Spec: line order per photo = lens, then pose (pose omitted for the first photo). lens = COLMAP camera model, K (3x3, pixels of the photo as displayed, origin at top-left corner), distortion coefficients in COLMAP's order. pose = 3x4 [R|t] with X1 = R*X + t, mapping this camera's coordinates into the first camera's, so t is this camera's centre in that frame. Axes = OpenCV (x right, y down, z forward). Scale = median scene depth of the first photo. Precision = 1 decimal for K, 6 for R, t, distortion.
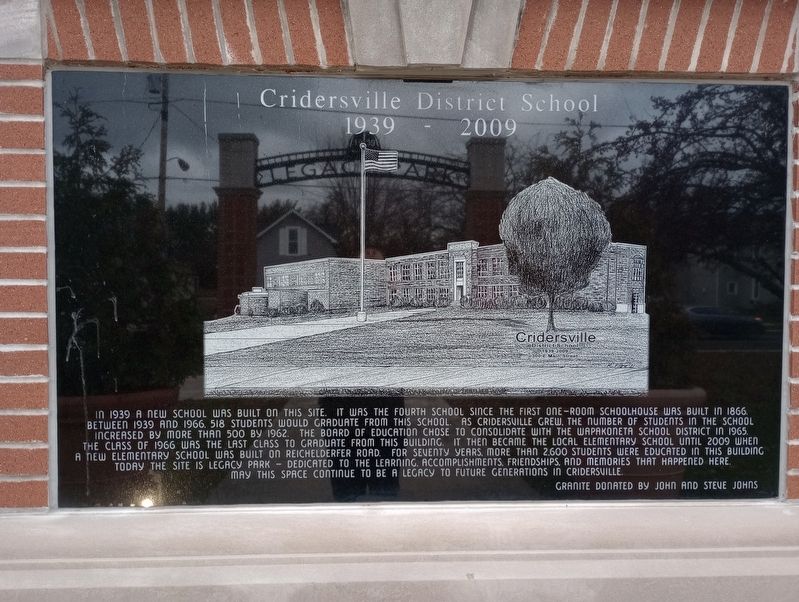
lens RADIAL K [[637.0, 0, 402.0], [0, 637.0, 298.2], [0, 0, 1]] dist [0.003656, -0.012461]
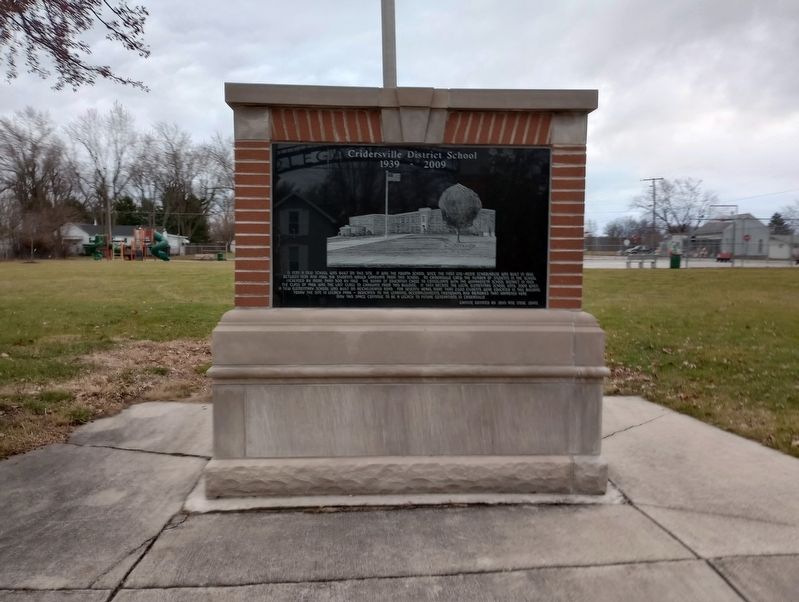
lens RADIAL K [[637.0, 0, 395.9], [0, 637.0, 305.9], [0, 0, 1]] dist [0.003656, -0.012461]
pose [[0.999957, 0.005287, -0.007597, -0.001327], [-0.004972, 0.999148, 0.040974, 0.205427], [0.007807, -0.040934, 0.999131, -1.633682]]
